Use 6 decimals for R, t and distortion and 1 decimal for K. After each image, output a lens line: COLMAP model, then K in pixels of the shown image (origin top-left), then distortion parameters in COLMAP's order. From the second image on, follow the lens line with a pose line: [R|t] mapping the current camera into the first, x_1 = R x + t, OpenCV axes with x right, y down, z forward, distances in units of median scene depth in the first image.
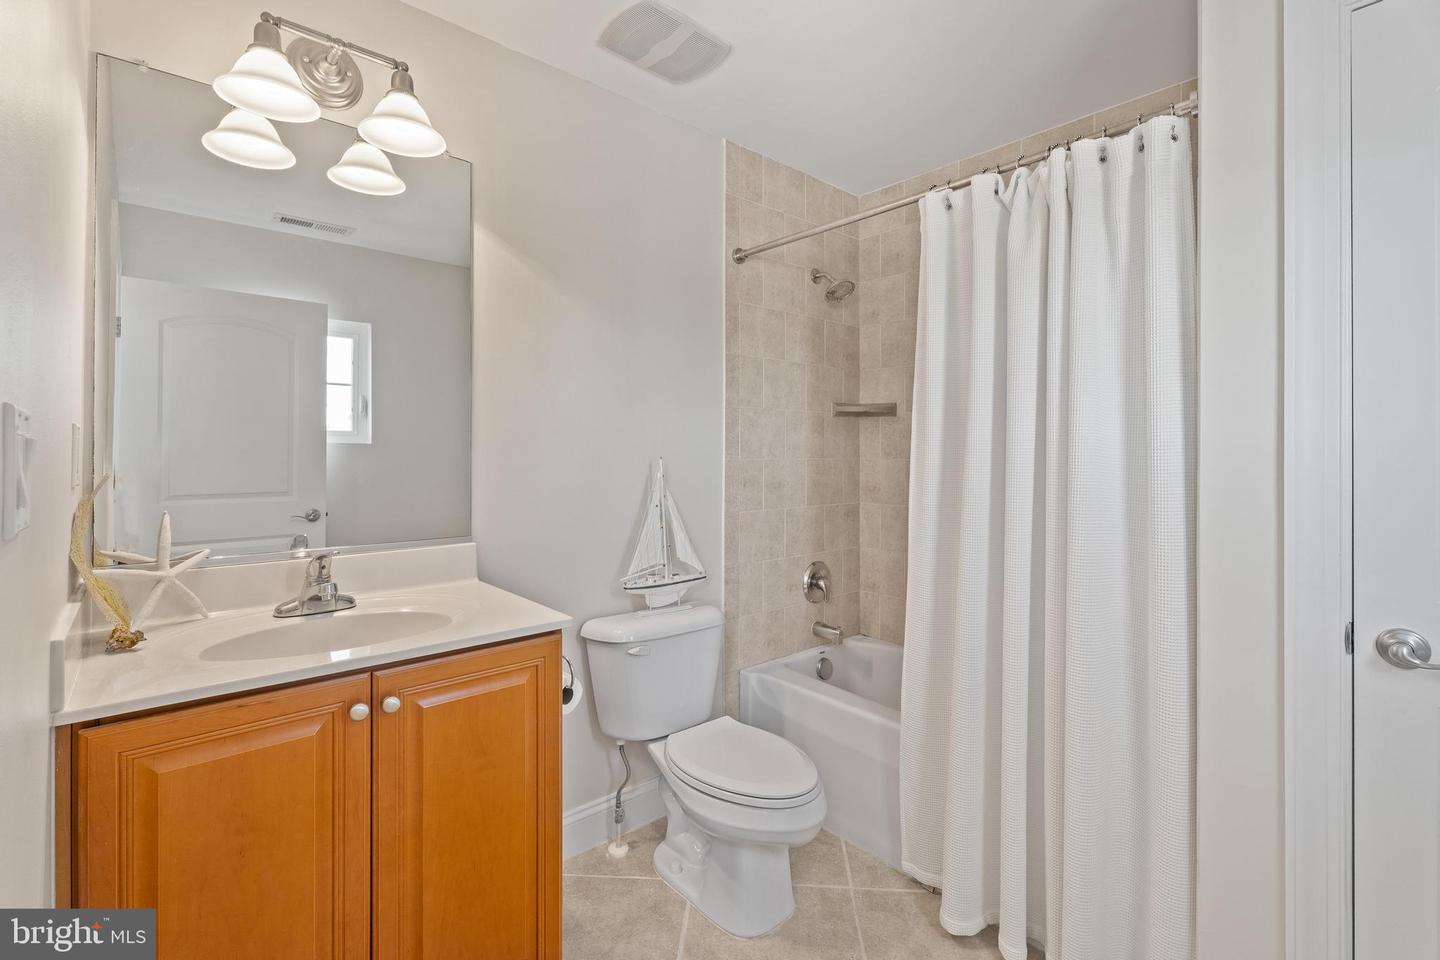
lens RADIAL K [[663.1, 0, 718.9], [0, 663.1, 457.7], [0, 0, 1]] dist [-0.000571, 0.000214]
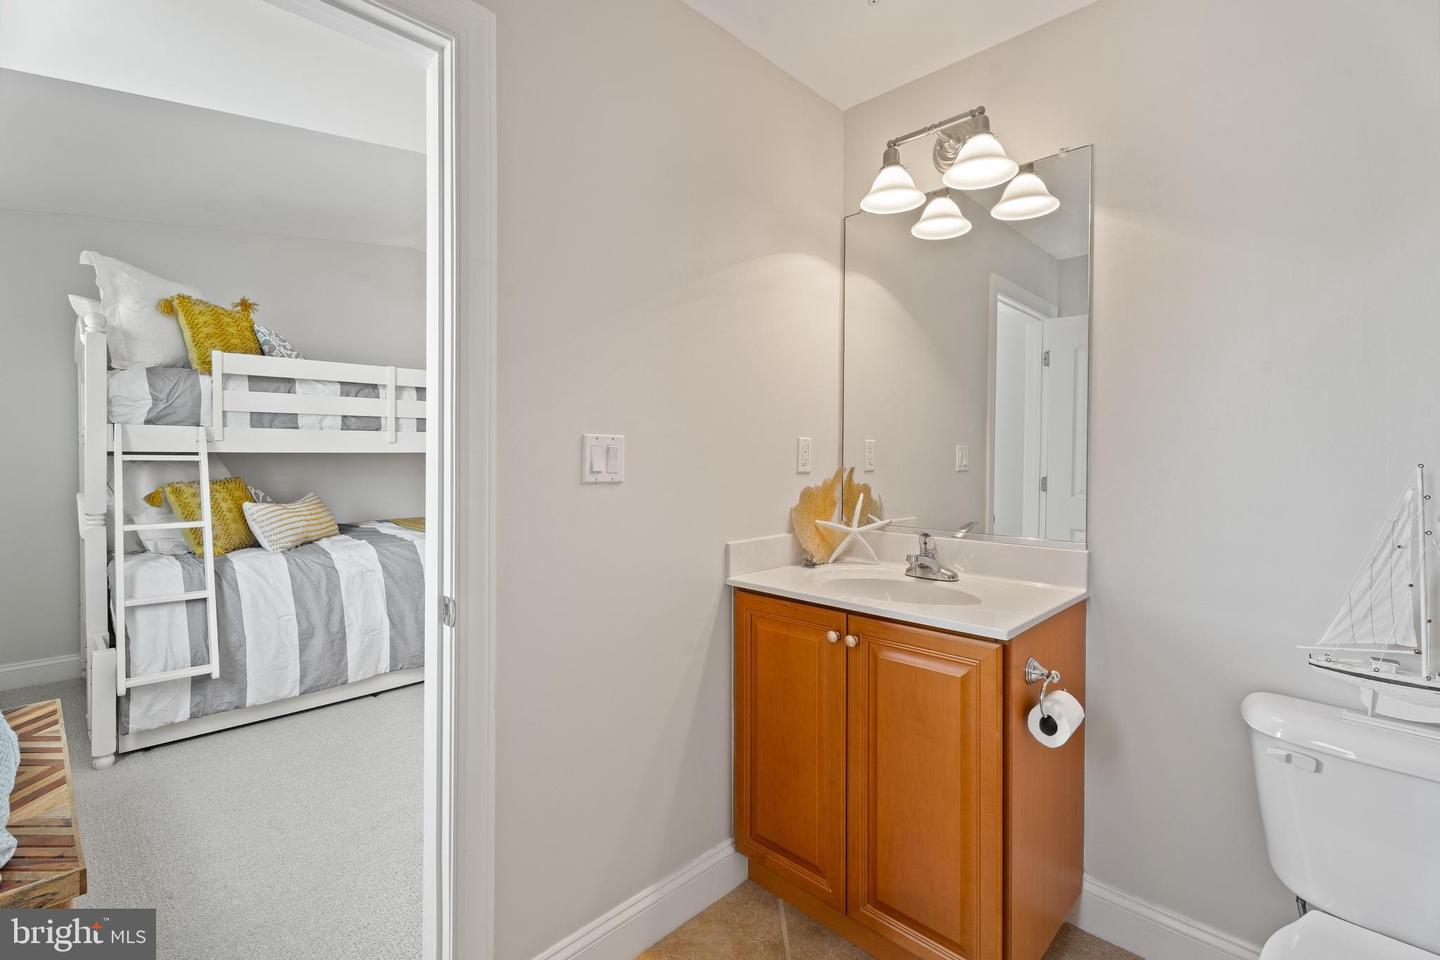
lens RADIAL K [[663.1, 0, 718.9], [0, 663.1, 457.7], [0, 0, 1]] dist [-0.000571, 0.000214]
pose [[0.100349, 0.007875, -0.994921, 0.618275], [-0.023928, 0.999699, 0.005500, 0.002476], [0.994665, 0.023255, 0.100507, 0.459068]]
